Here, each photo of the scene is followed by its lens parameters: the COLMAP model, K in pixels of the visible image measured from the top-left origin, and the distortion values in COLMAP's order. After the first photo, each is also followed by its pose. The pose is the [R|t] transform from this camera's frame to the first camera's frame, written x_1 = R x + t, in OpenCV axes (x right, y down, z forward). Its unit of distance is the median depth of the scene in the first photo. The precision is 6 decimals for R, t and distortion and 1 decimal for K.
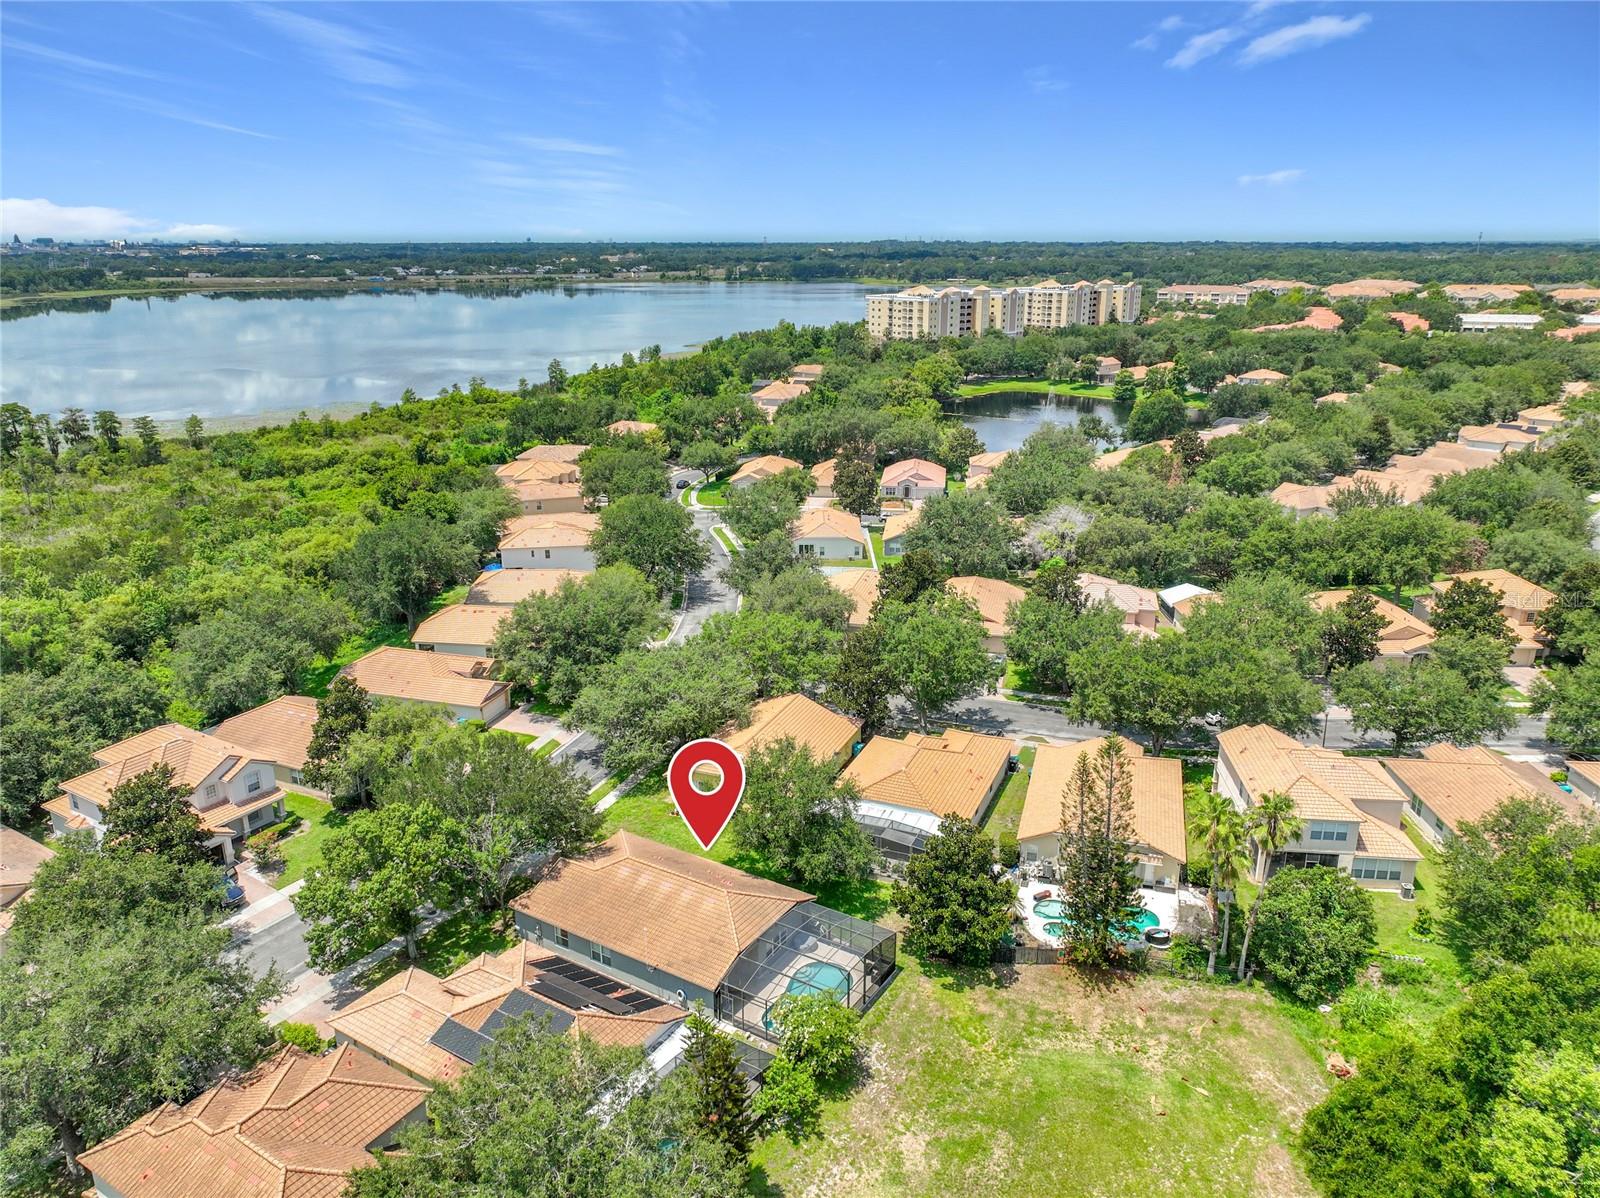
lens RADIAL K [[1118.4, 0, 799.6], [0, 1118.4, 599.1], [0, 0, 1]] dist [-0.006417, 0.023033]
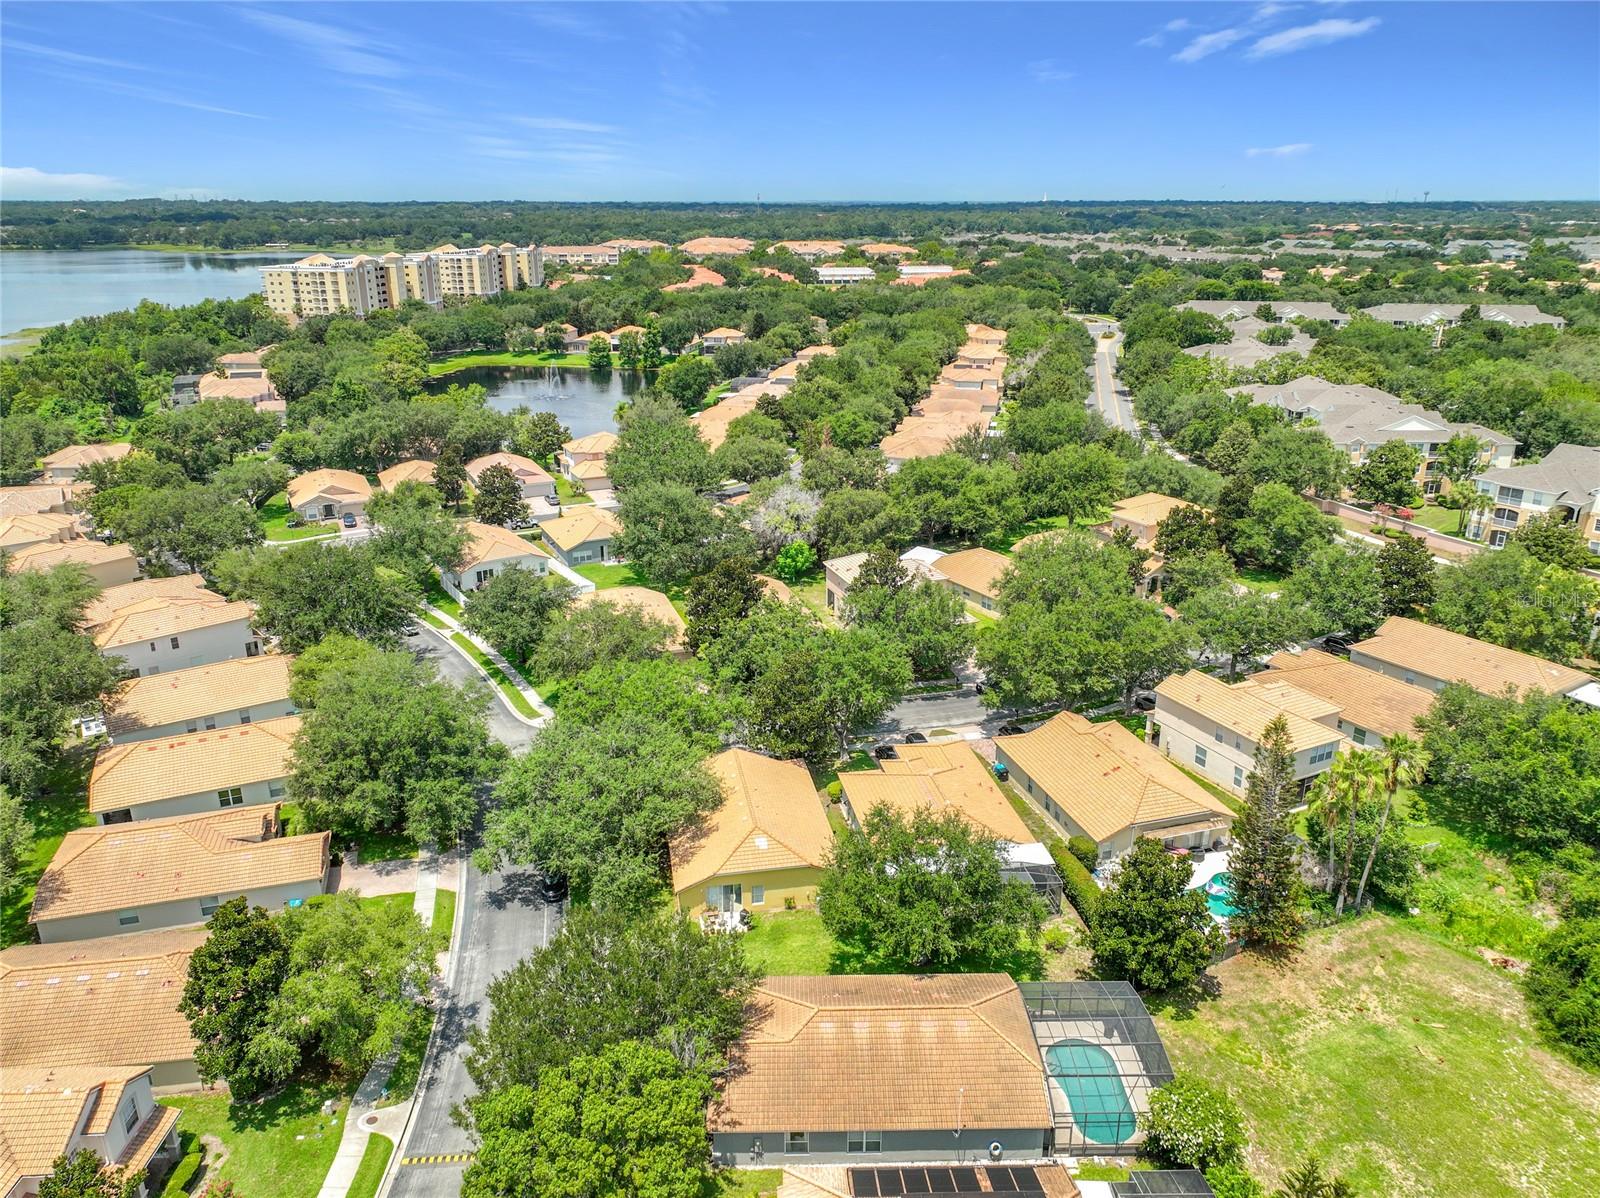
lens RADIAL K [[1175.2, 0, 800.0], [0, 1175.2, 507.6], [0, 0, 1]] dist [0.000222, 0.007683]
pose [[0.837499, -0.137041, 0.528976, -0.109158], [0.165201, 0.986241, -0.006050, -0.021778], [-0.520869, 0.092455, 0.848615, 0.054625]]
